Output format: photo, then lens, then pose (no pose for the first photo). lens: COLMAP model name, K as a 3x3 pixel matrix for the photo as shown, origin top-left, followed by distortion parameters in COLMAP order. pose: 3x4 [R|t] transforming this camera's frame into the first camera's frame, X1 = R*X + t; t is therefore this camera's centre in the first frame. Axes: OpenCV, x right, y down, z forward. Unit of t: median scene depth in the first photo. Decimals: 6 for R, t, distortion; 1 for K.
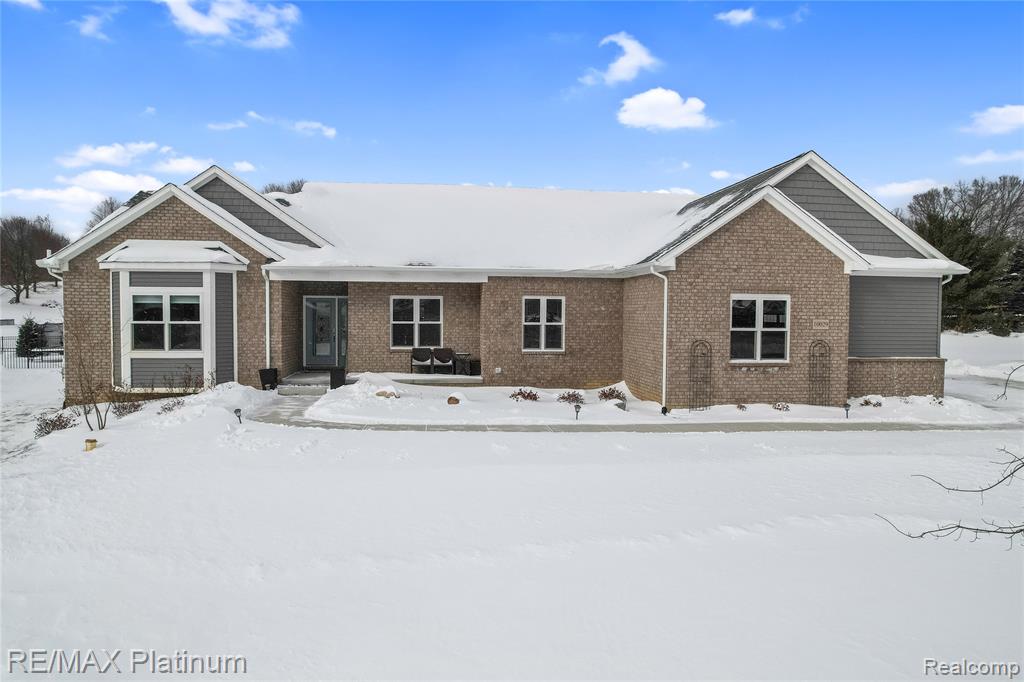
lens RADIAL K [[659.4, 0, 495.4], [0, 659.4, 340.3], [0, 0, 1]] dist [-0.059351, 0.034461]
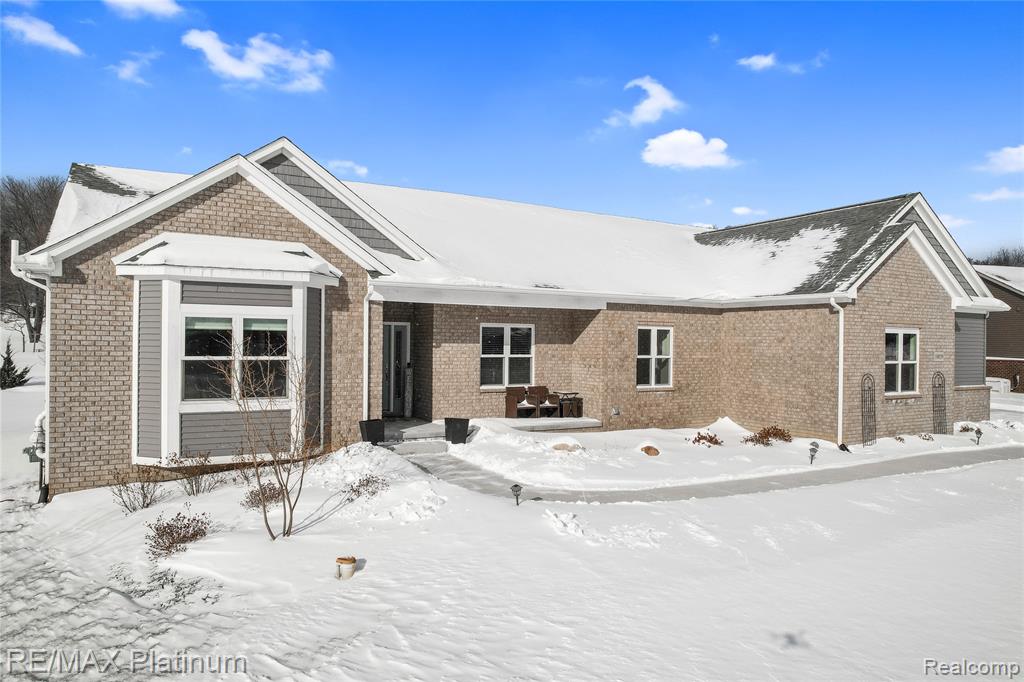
lens RADIAL K [[668.9, 0, 496.6], [0, 668.9, 342.3], [0, 0, 1]] dist [-0.074943, 0.071255]
pose [[0.923594, 0.003293, 0.383357, -0.515162], [0.011227, 0.999302, -0.035634, -0.016234], [-0.383207, 0.037215, 0.922913, 0.262682]]
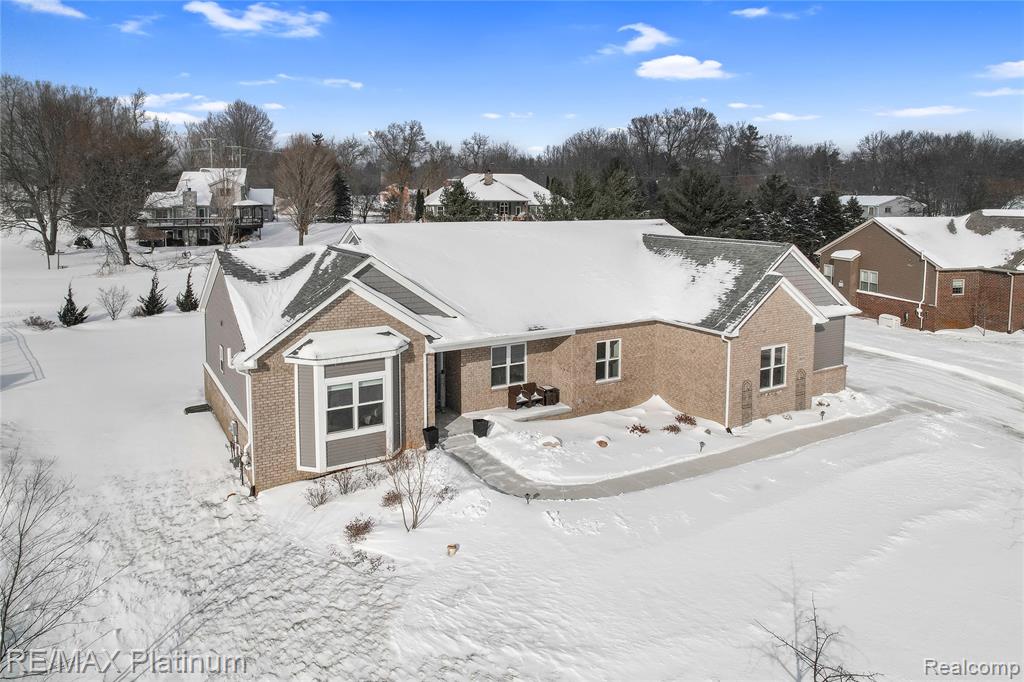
lens RADIAL K [[679.9, 0, 470.9], [0, 679.9, 250.4], [0, 0, 1]] dist [-0.030288, 0.001457]
pose [[0.920182, -0.041819, 0.389250, -0.760670], [0.027184, 0.998704, 0.043033, -0.337616], [-0.390545, -0.029017, 0.920126, -0.151496]]
